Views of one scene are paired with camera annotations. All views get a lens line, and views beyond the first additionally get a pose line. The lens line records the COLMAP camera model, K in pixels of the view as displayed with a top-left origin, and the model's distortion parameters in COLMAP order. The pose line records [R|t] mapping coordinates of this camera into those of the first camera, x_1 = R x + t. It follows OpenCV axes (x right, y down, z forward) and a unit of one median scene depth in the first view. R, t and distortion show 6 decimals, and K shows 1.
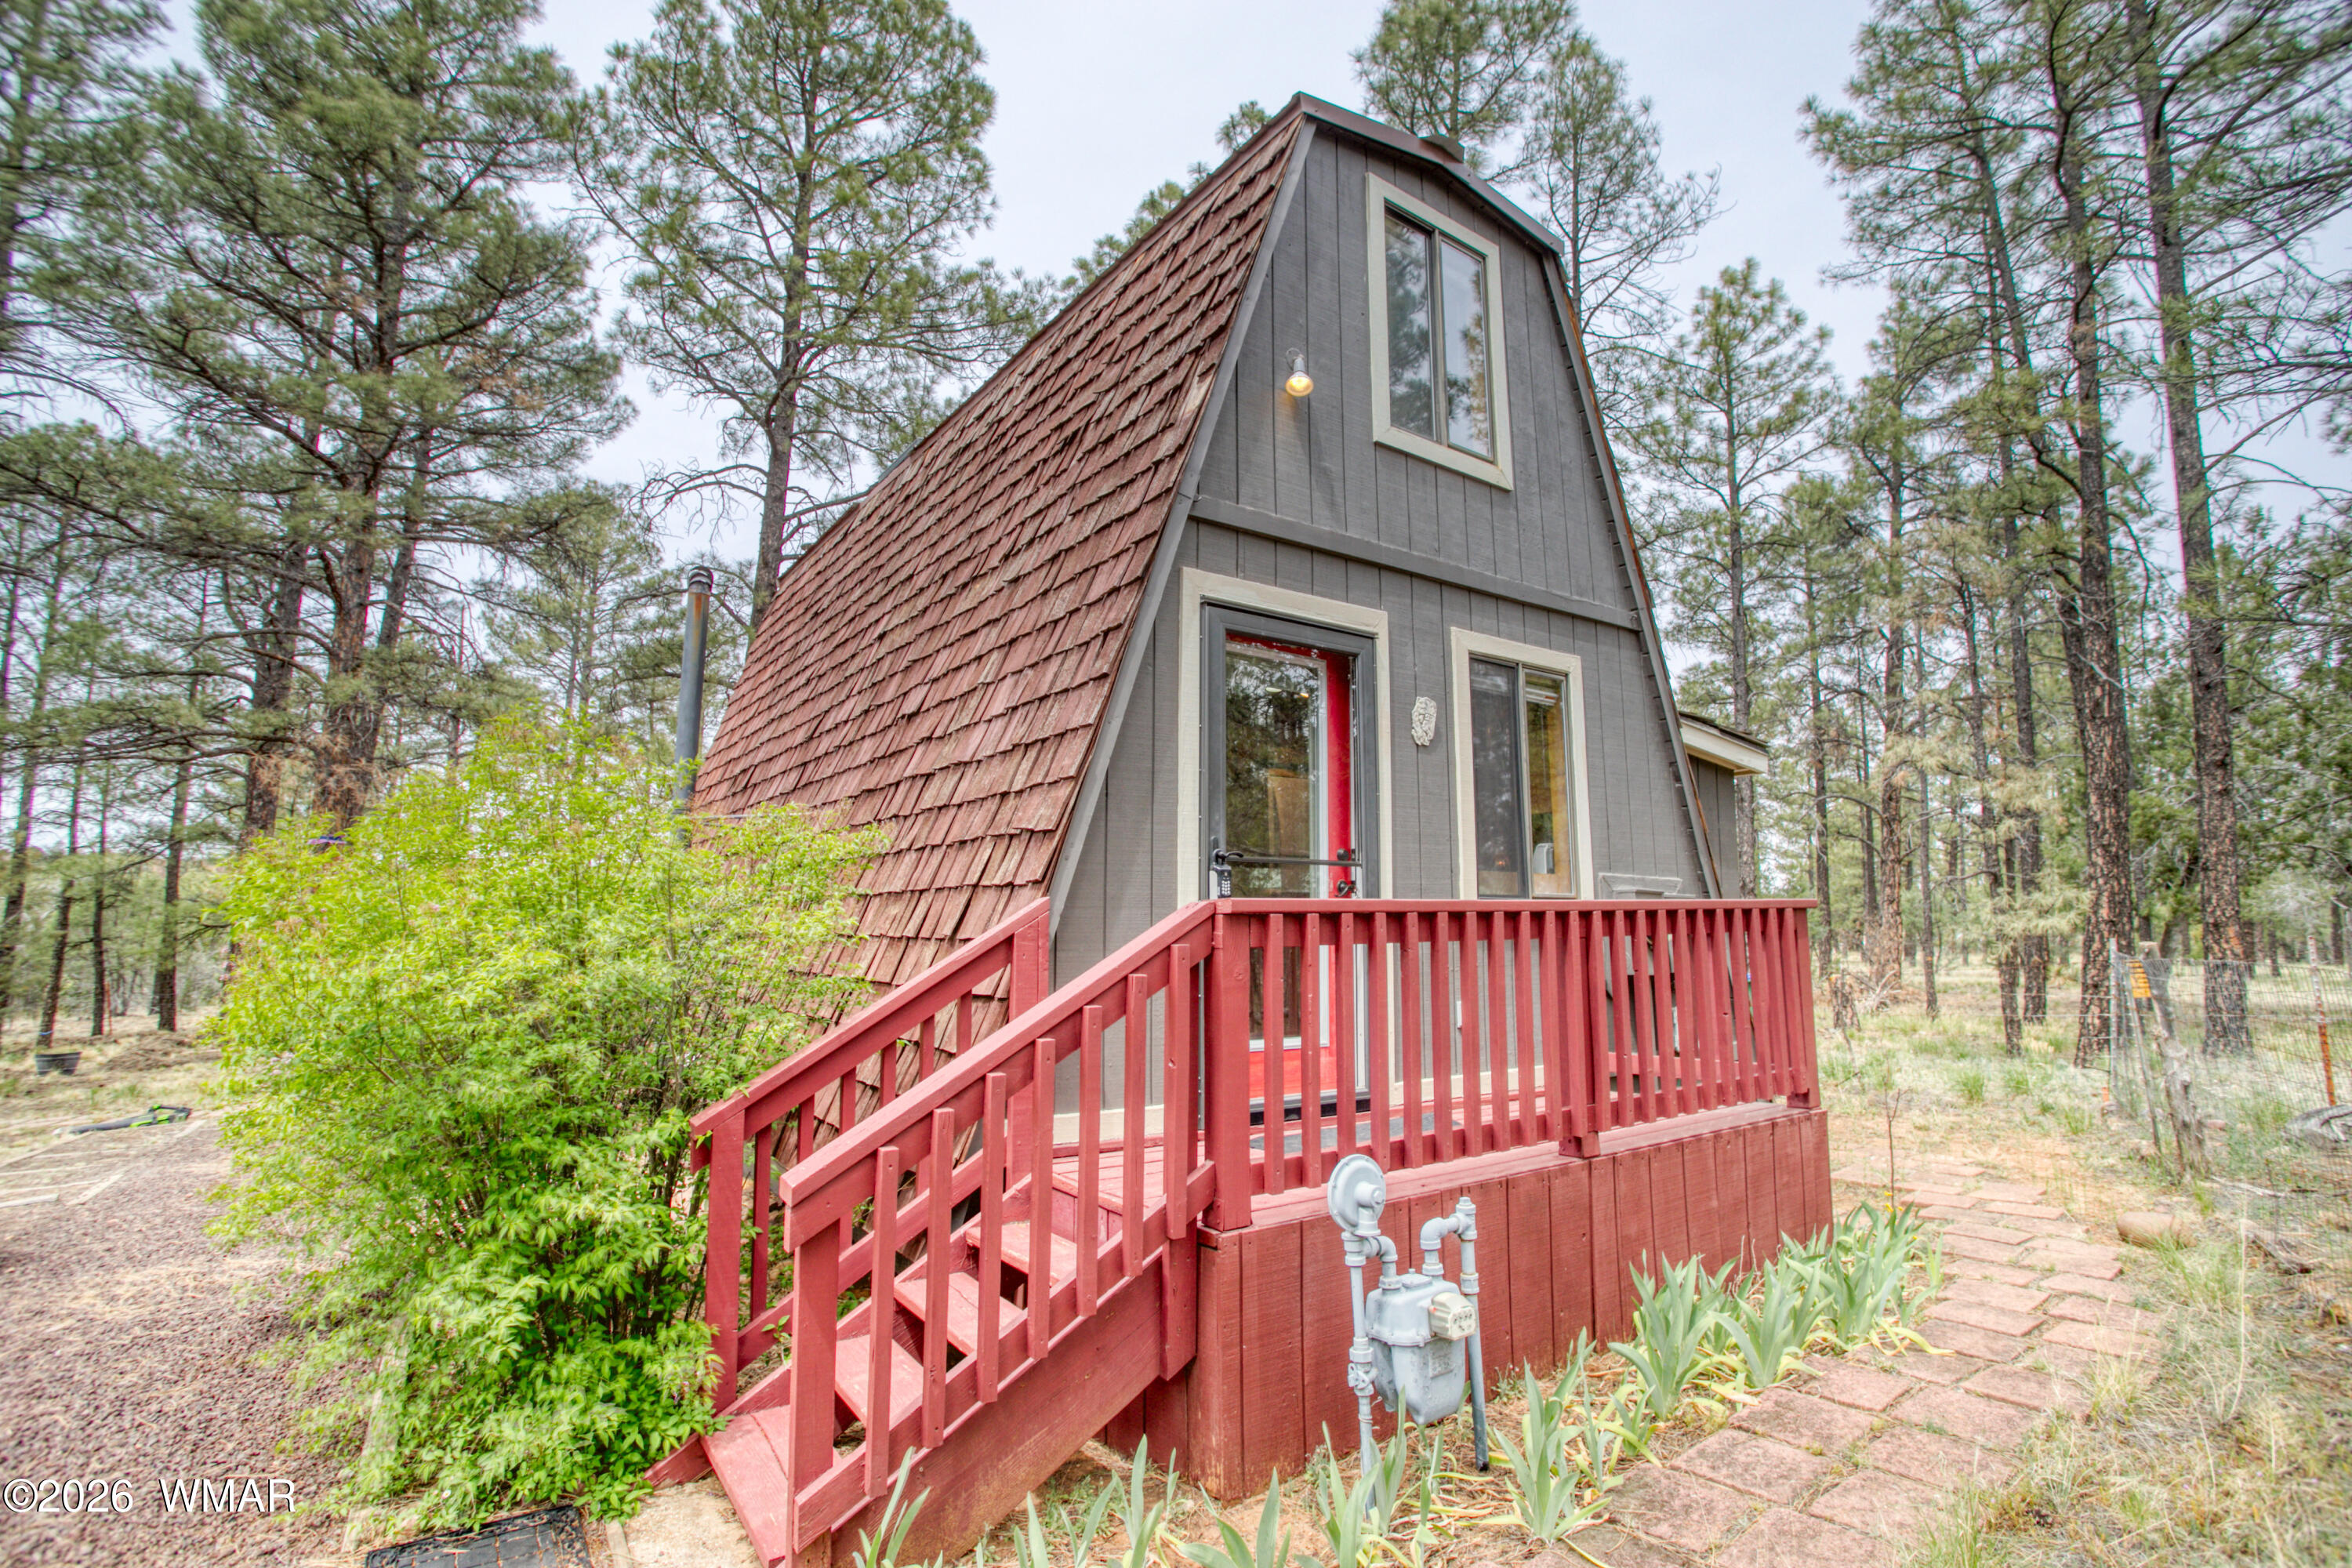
lens RADIAL K [[1097.3, 0, 1176.5], [0, 1097.3, 710.5], [0, 0, 1]] dist [-0.063480, 0.000246]
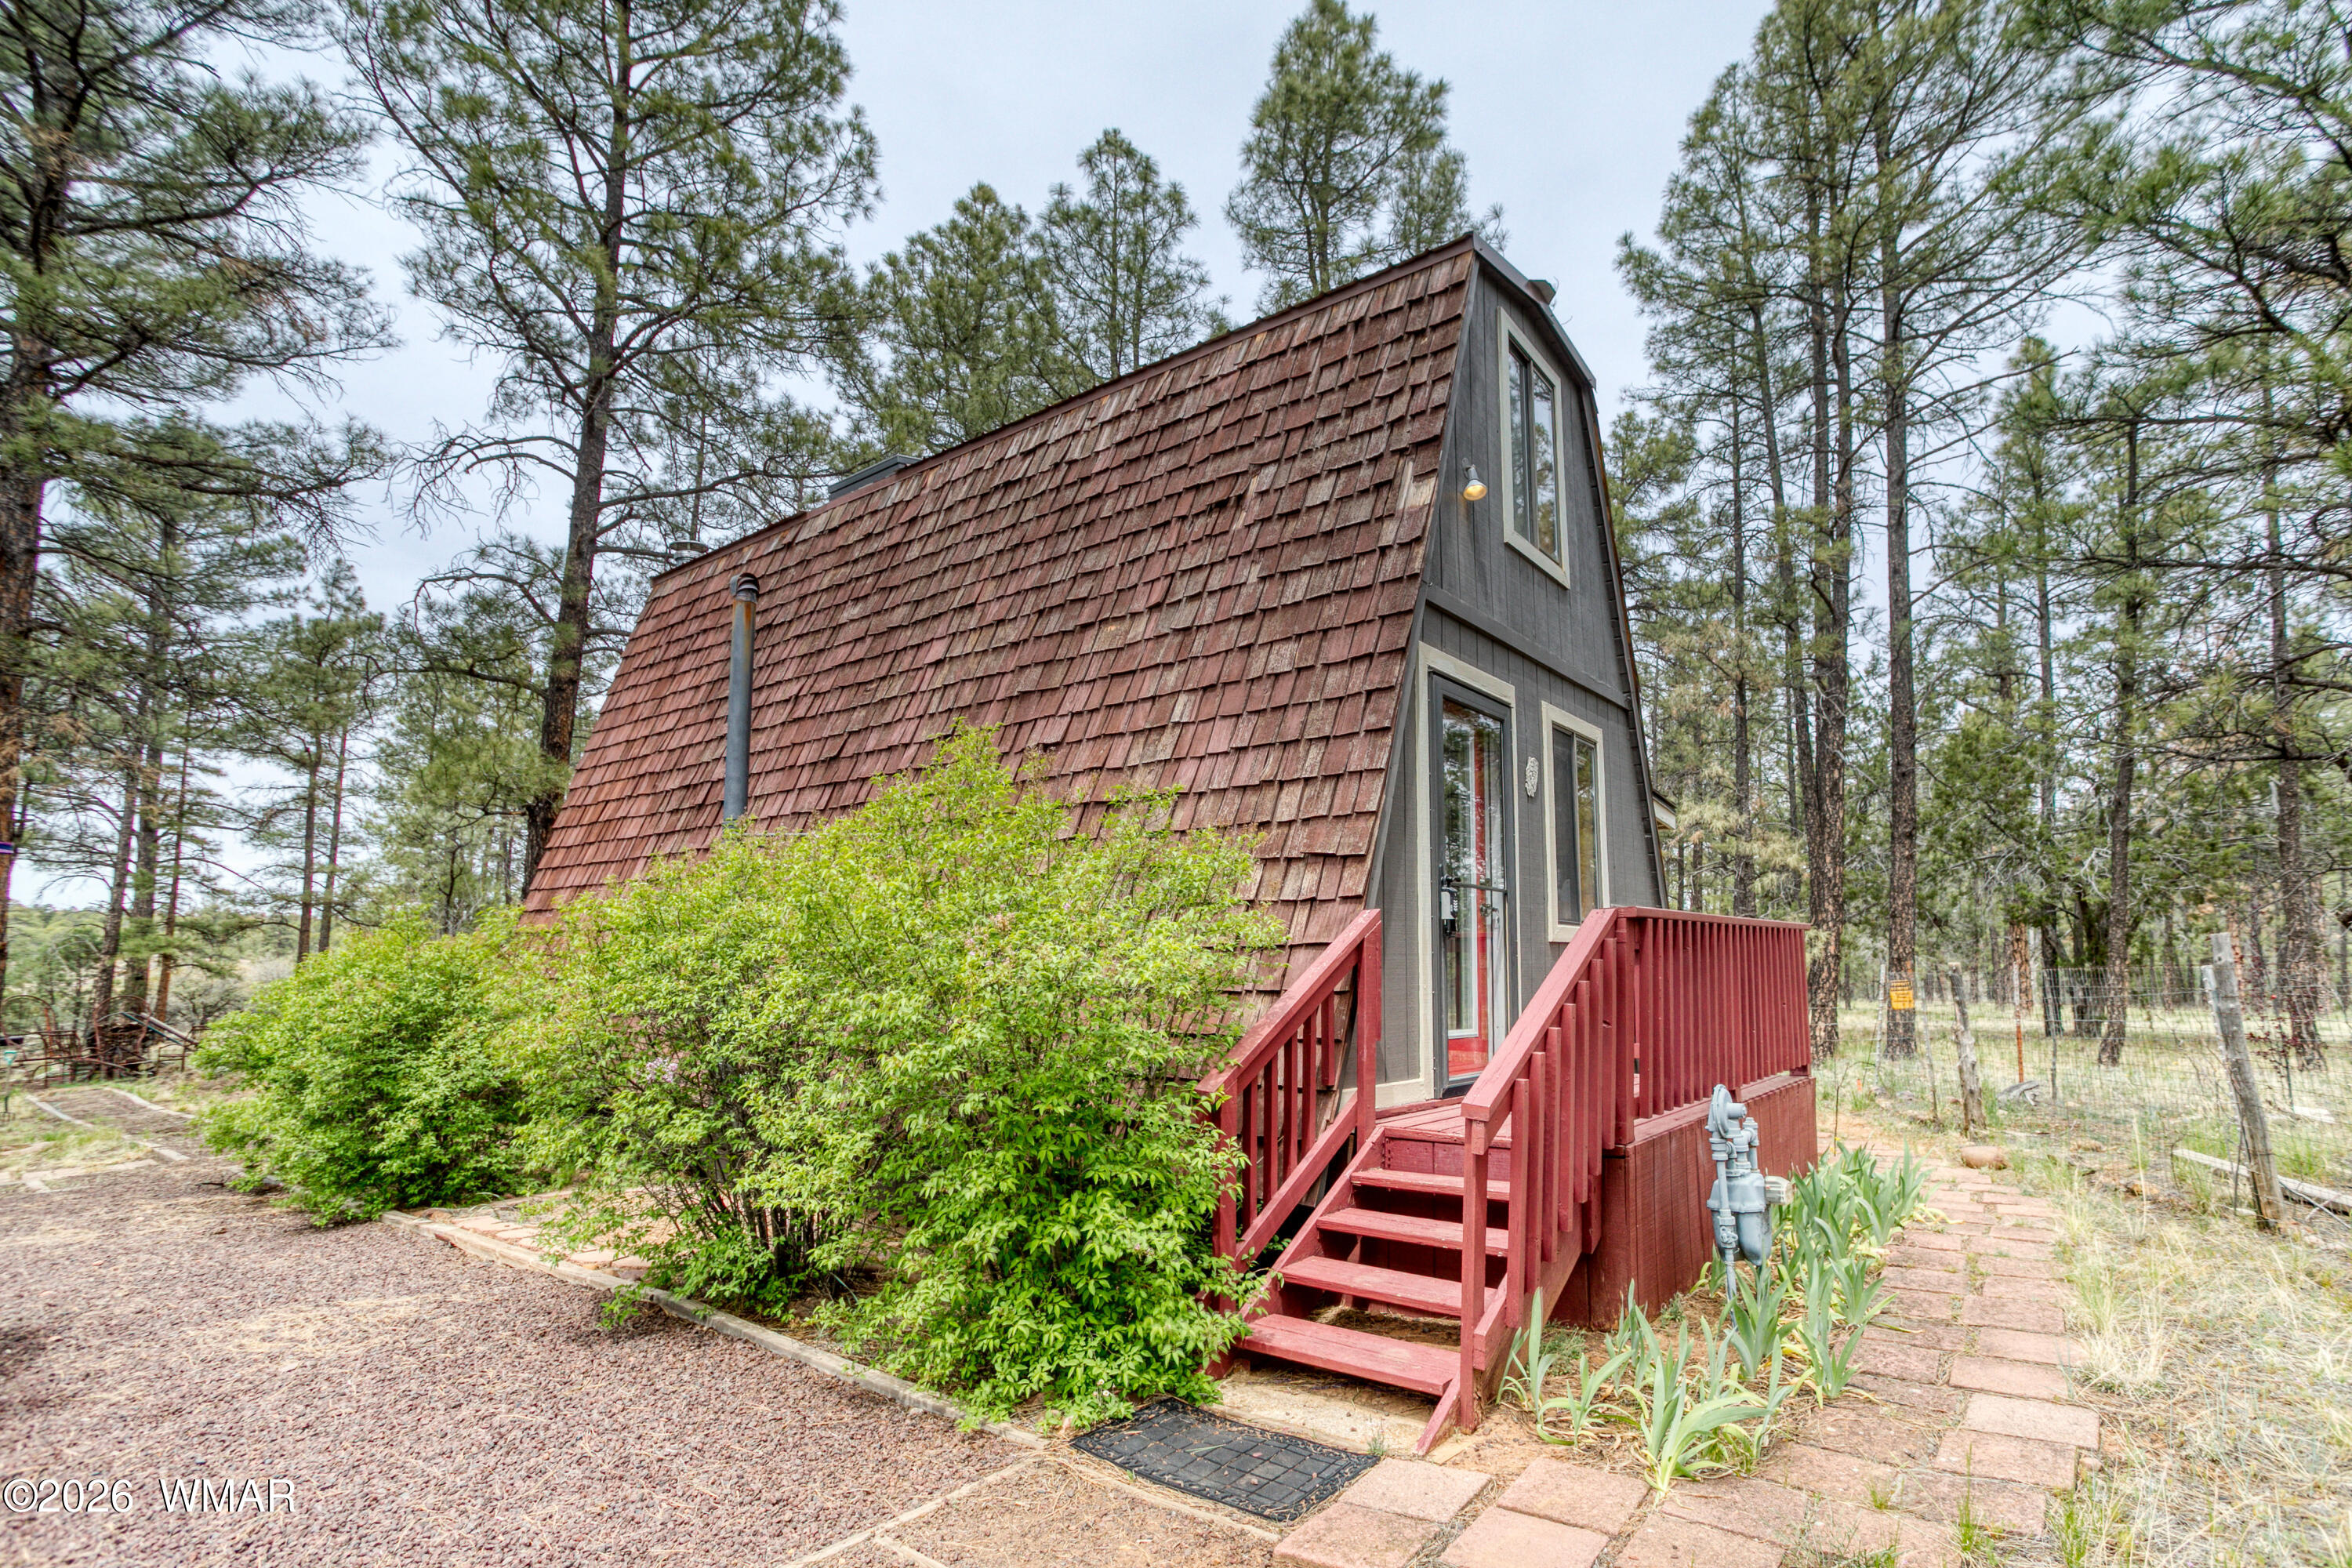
lens RADIAL K [[1162.8, 0, 1176.0], [0, 1162.8, 784.0], [0, 0, 1]] dist [-0.056285, 0.020434]
pose [[0.950986, 0.043739, 0.306124, -0.243892], [-0.053930, 0.998234, 0.024907, 0.003139], [-0.304494, -0.040196, 0.951666, -0.051903]]
